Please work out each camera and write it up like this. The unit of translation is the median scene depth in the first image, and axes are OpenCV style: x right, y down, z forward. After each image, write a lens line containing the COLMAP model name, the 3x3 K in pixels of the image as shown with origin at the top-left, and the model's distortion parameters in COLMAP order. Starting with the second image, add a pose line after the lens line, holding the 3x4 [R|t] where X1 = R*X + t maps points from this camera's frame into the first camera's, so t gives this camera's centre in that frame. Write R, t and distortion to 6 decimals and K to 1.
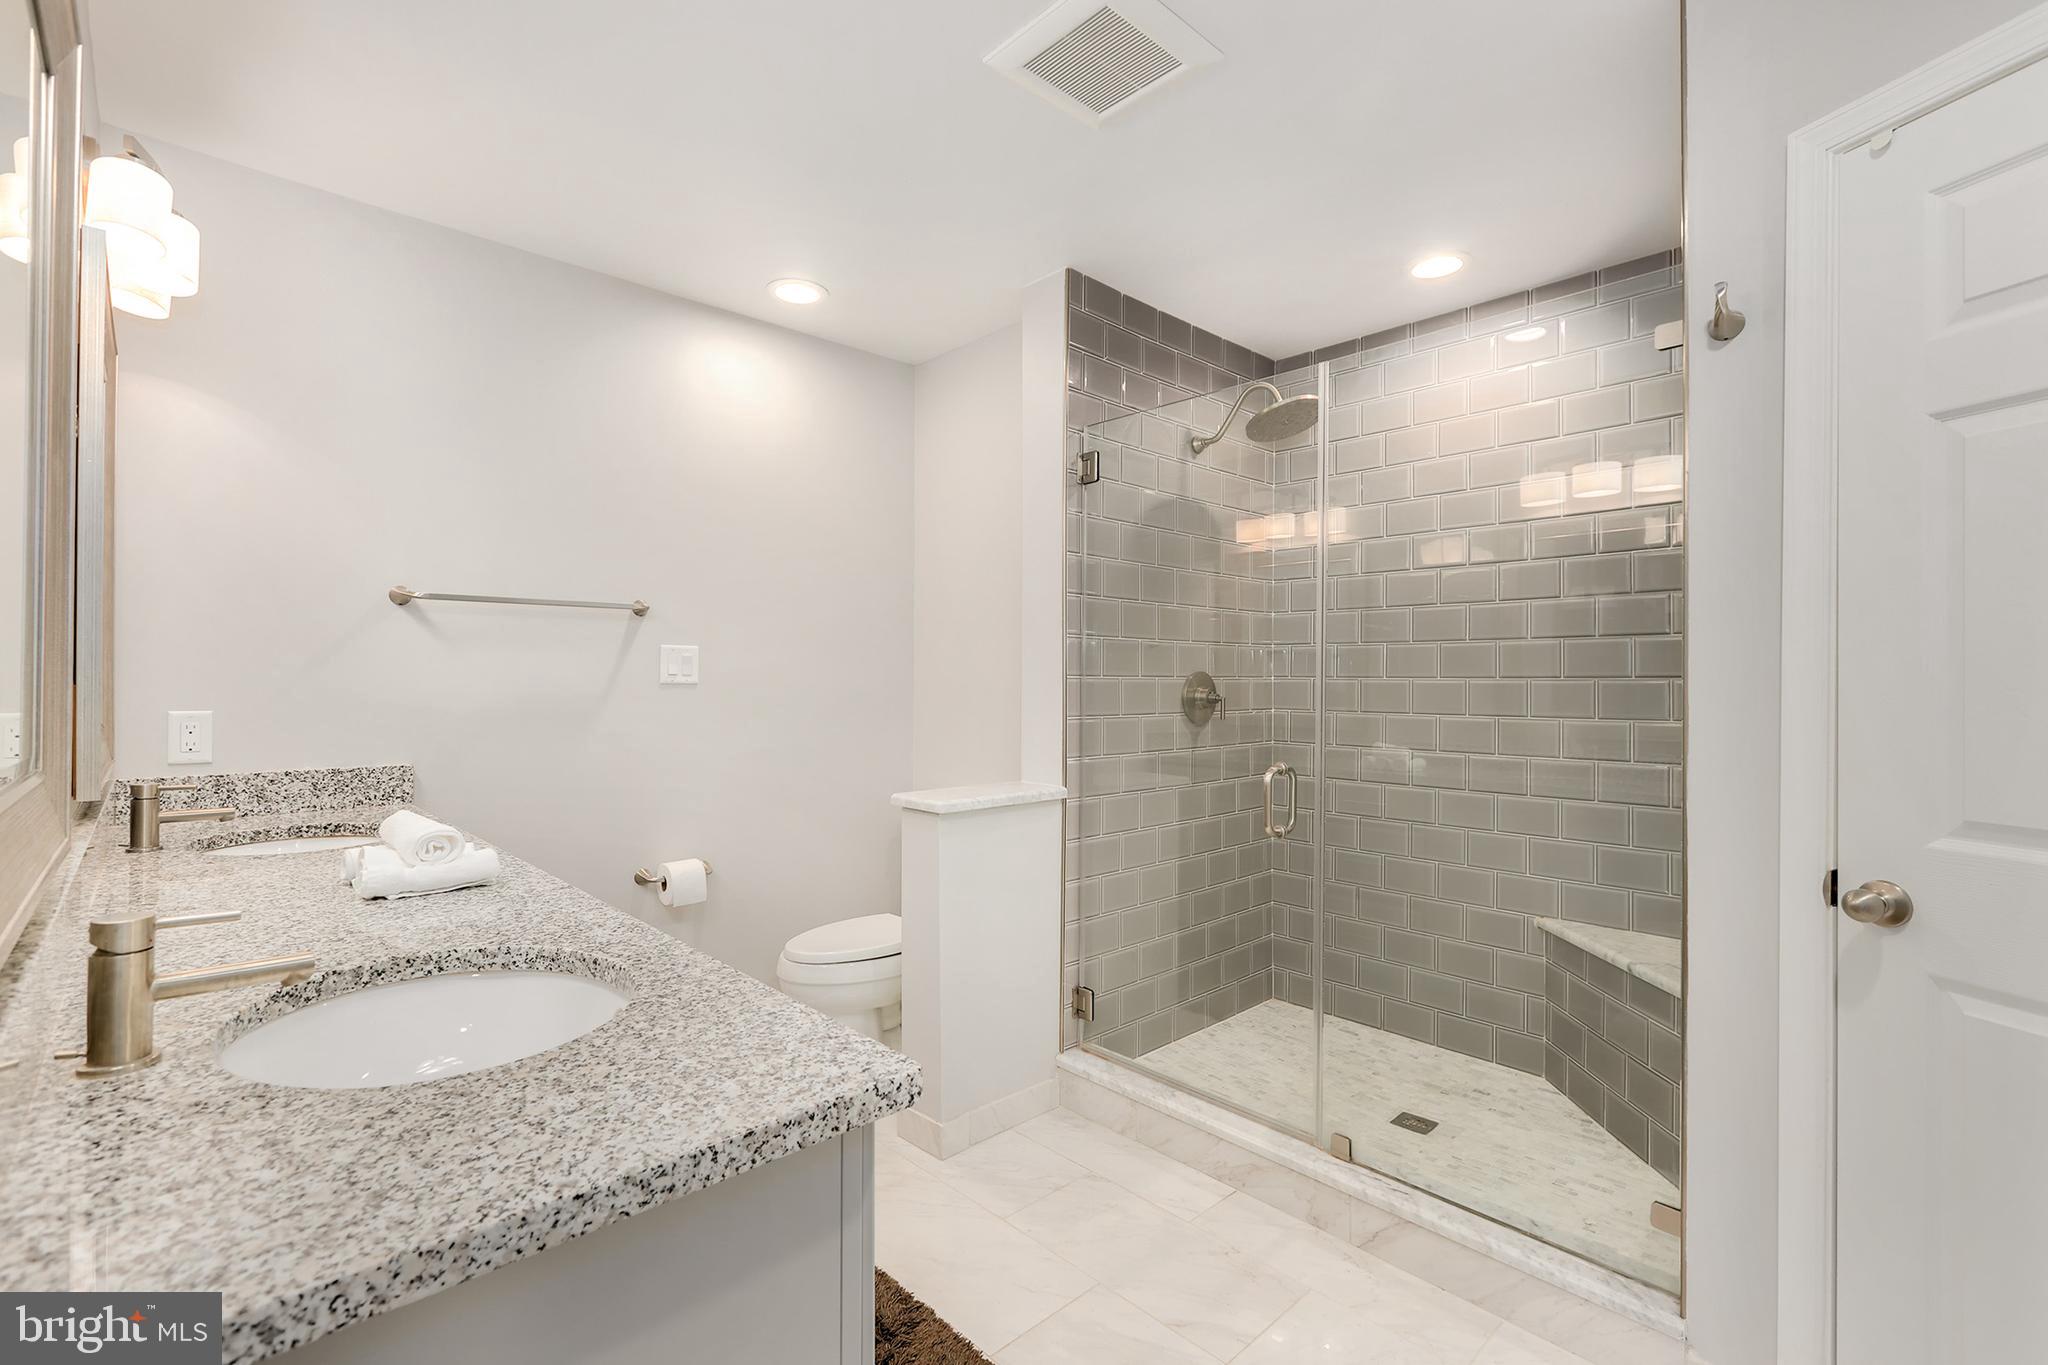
lens RADIAL K [[912.5, 0, 1022.5], [0, 912.5, 683.3], [0, 0, 1]] dist [-0.002787, 0.003343]
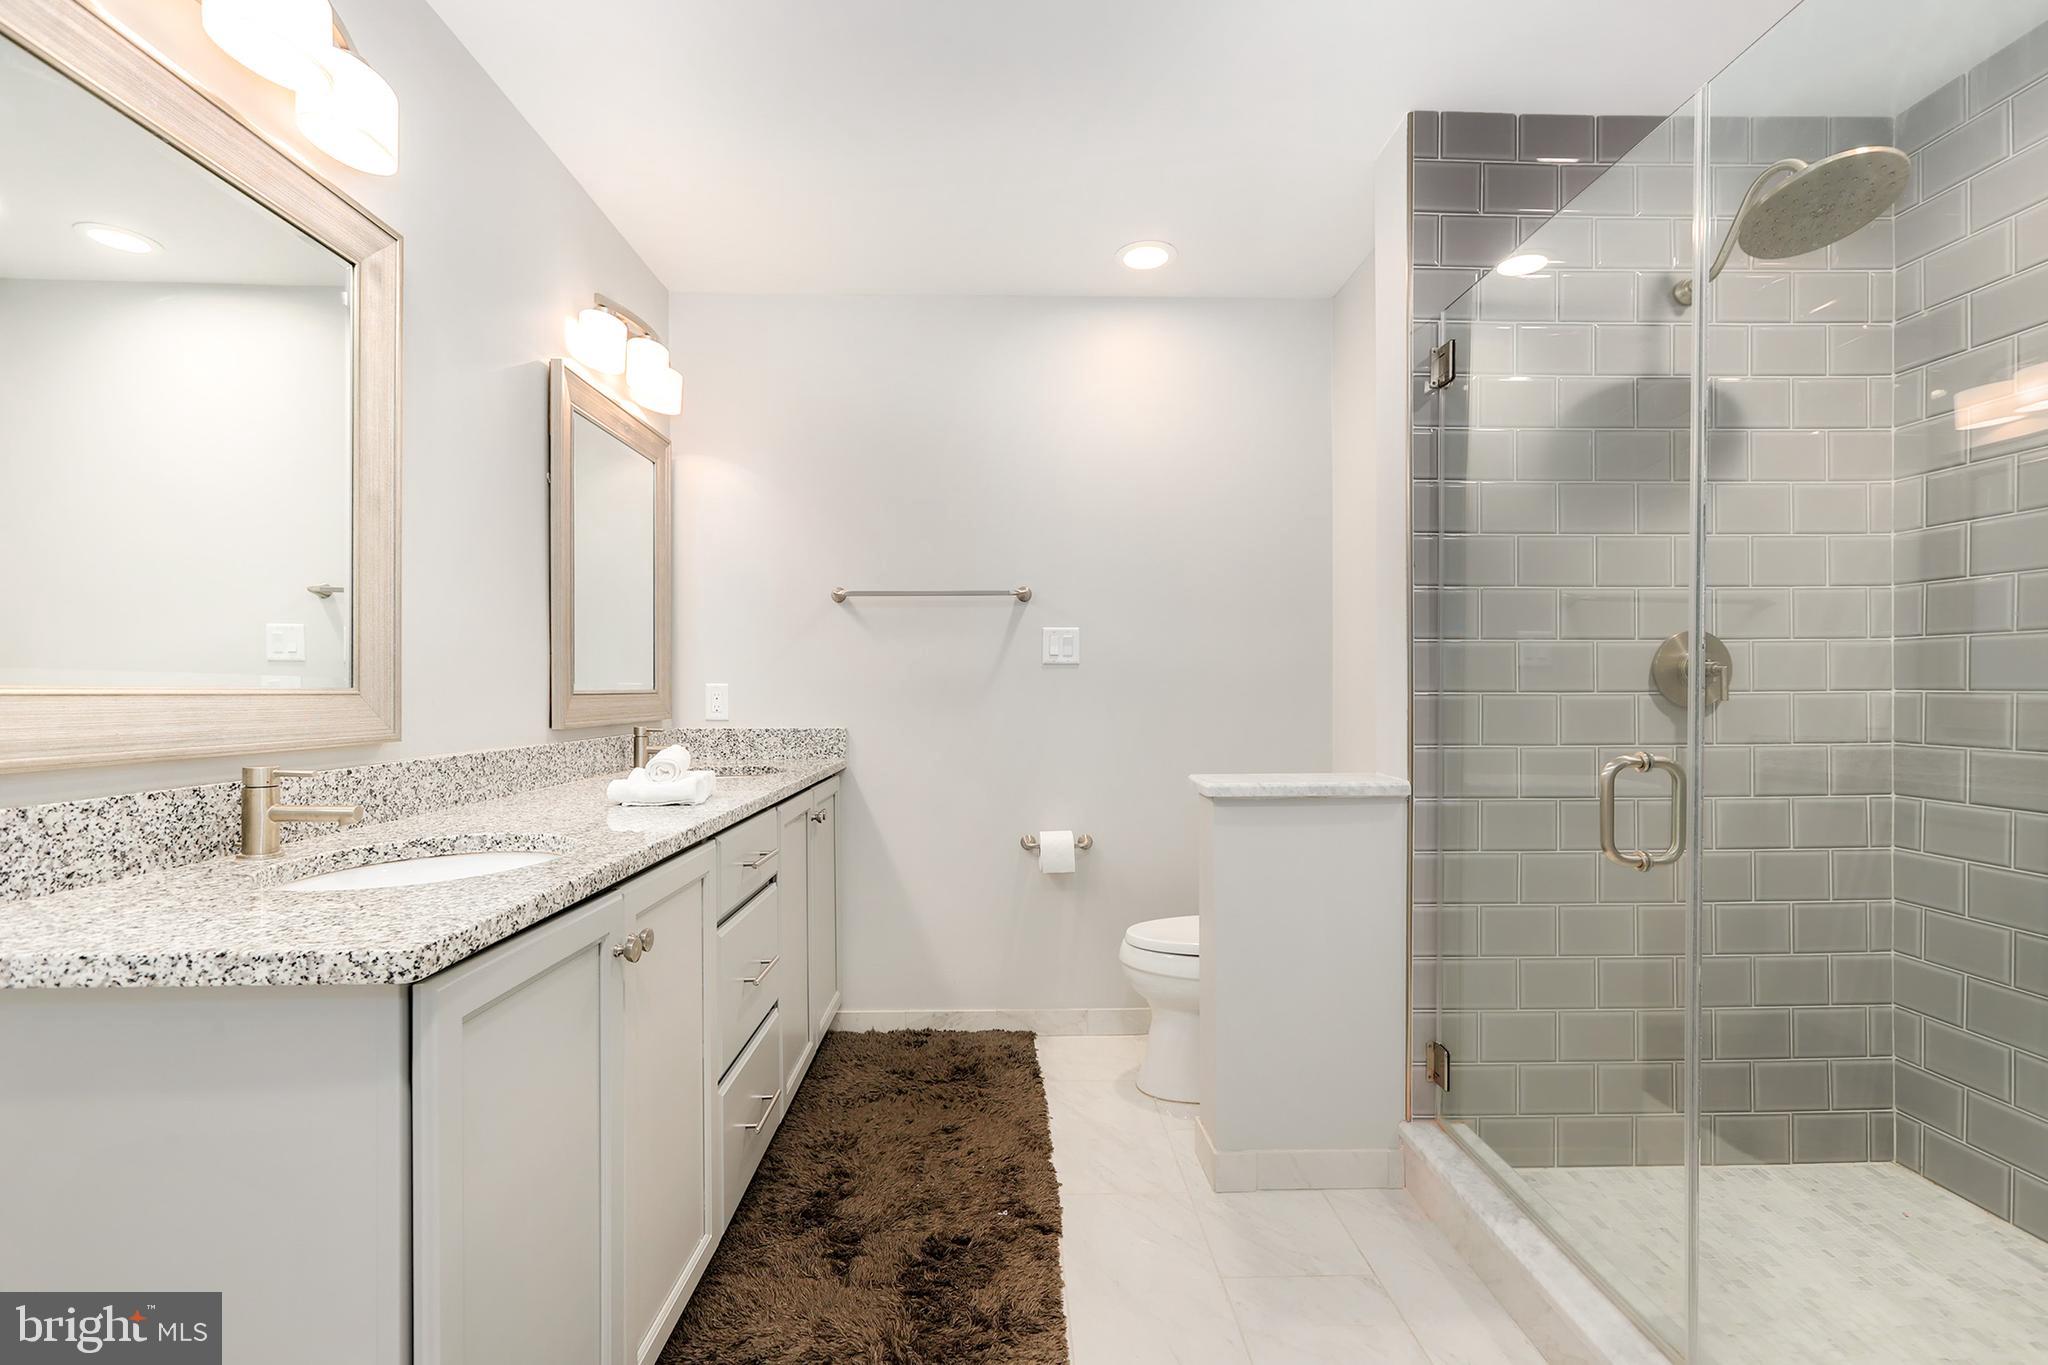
lens RADIAL K [[912.5, 0, 1027.6], [0, 912.5, 696.3], [0, 0, 1]] dist [-0.002787, 0.003343]
pose [[0.745416, -0.000038, -0.666600, 0.321712], [0.002665, 0.999992, 0.002924, 0.037471], [0.666594, -0.003956, 0.745410, 0.201483]]
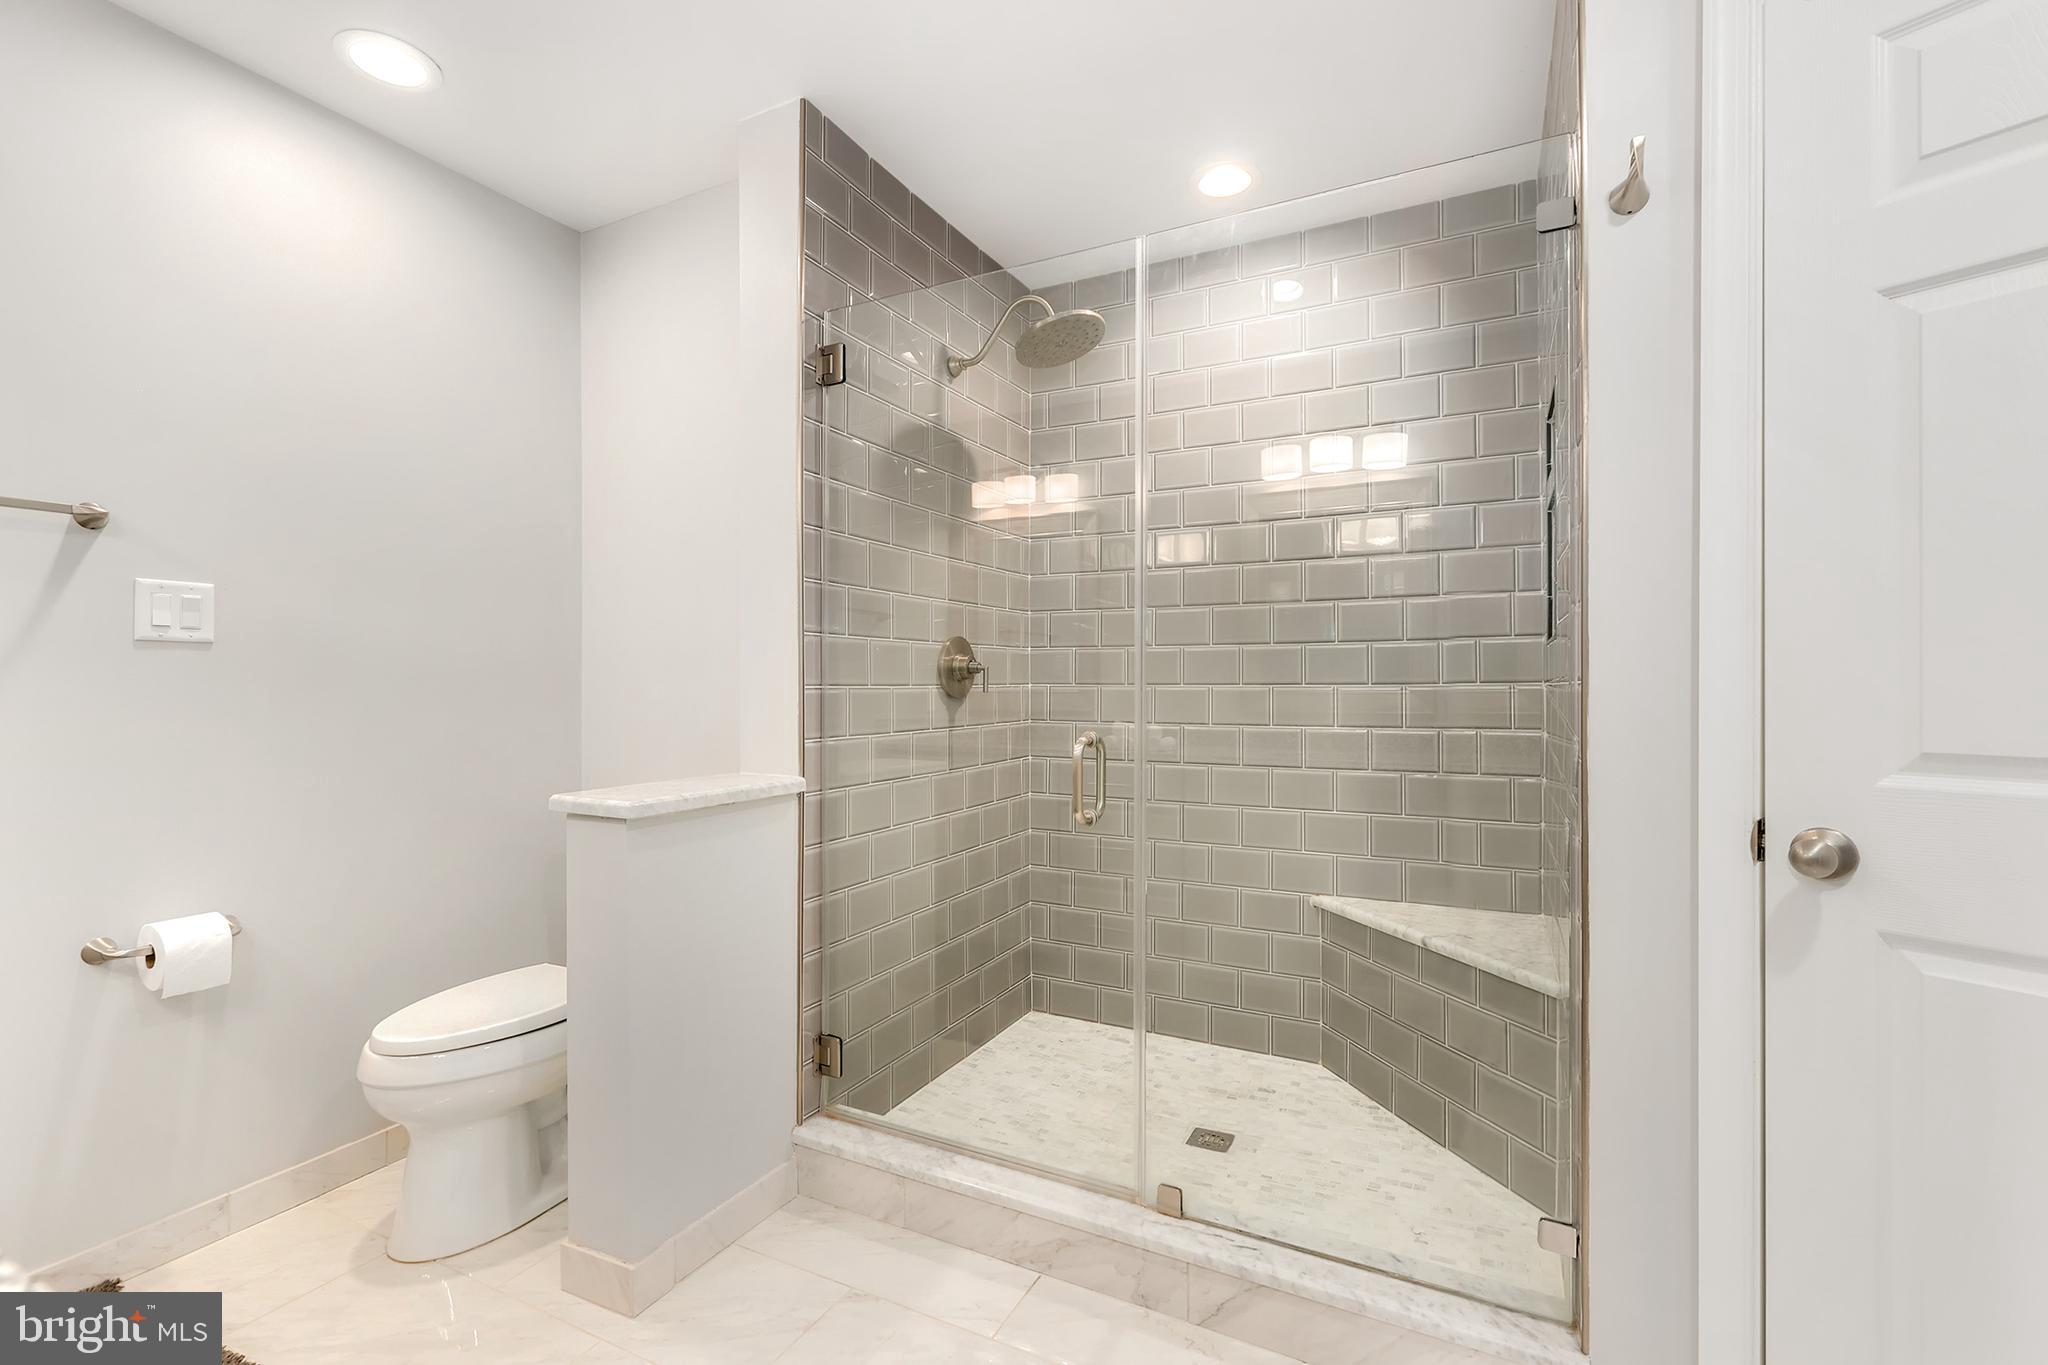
lens RADIAL K [[912.5, 0, 1027.5], [0, 912.5, 683.7], [0, 0, 1]] dist [-0.002787, 0.003343]
pose [[0.941868, -0.005417, 0.335940, -0.032294], [0.006058, 0.999981, -0.000858, 0.036926], [-0.335929, 0.002843, 0.941883, 0.215171]]
